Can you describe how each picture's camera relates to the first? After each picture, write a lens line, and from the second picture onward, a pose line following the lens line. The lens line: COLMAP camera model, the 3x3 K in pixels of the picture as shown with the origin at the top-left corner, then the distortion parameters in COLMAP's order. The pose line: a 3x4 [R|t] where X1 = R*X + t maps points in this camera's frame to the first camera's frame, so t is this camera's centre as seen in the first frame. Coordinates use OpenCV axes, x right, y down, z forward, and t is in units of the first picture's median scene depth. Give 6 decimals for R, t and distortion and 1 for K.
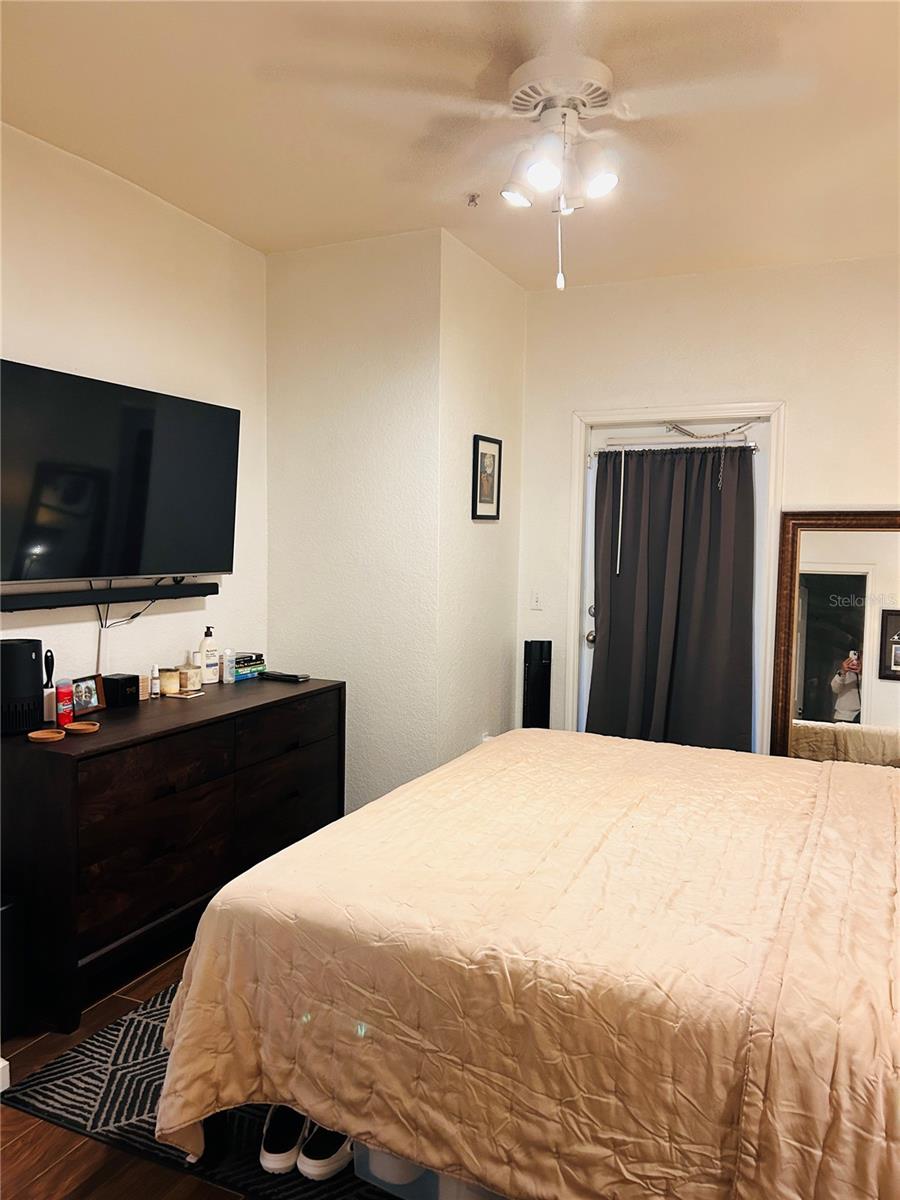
lens RADIAL K [[900.4, 0, 450.0], [0, 900.4, 599.8], [0, 0, 1]] dist [0.007540, 0.004052]
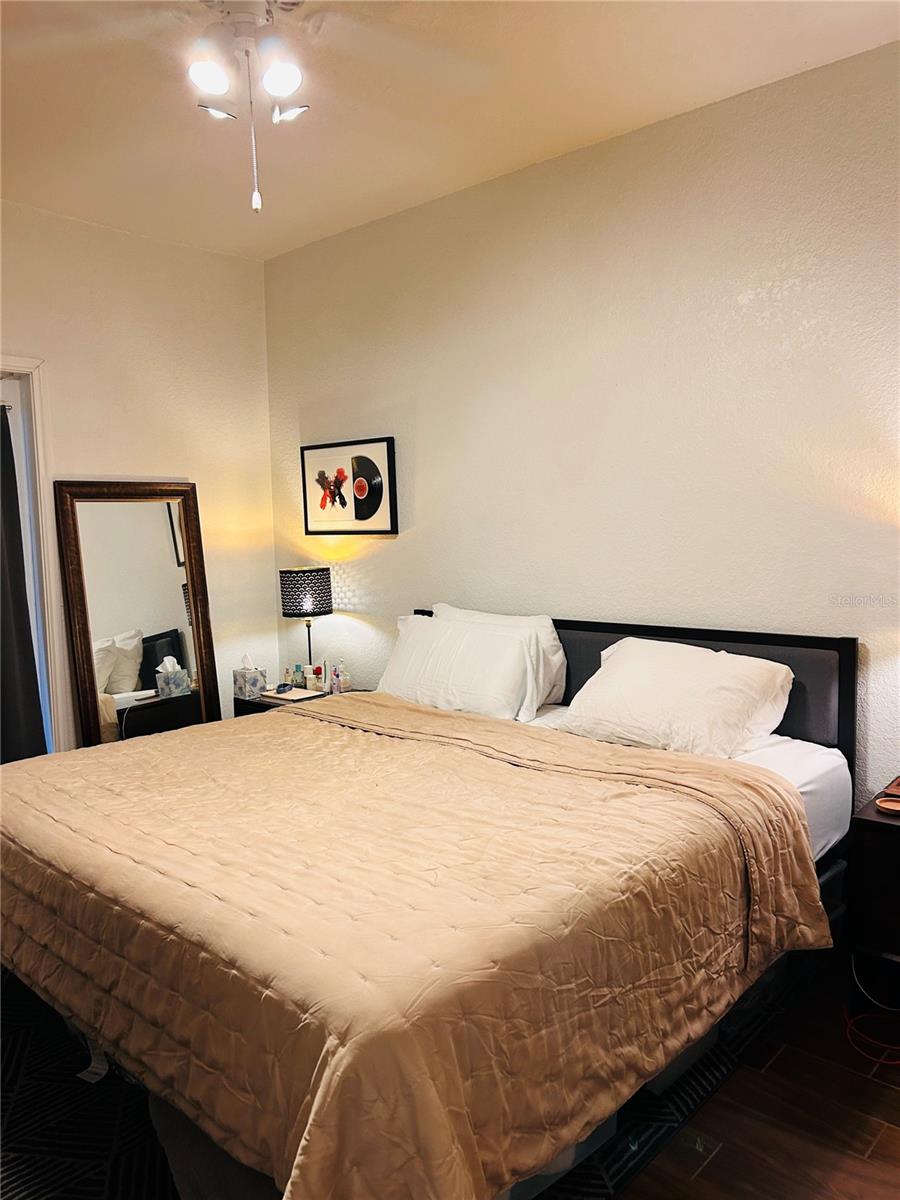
lens RADIAL K [[900.4, 0, 452.0], [0, 900.4, 602.2], [0, 0, 1]] dist [0.007540, 0.004052]
pose [[0.306974, -0.114734, 0.944777, -1.032095], [0.090832, 0.991707, 0.090920, -0.056196], [-0.947374, 0.057905, 0.314850, 0.856041]]
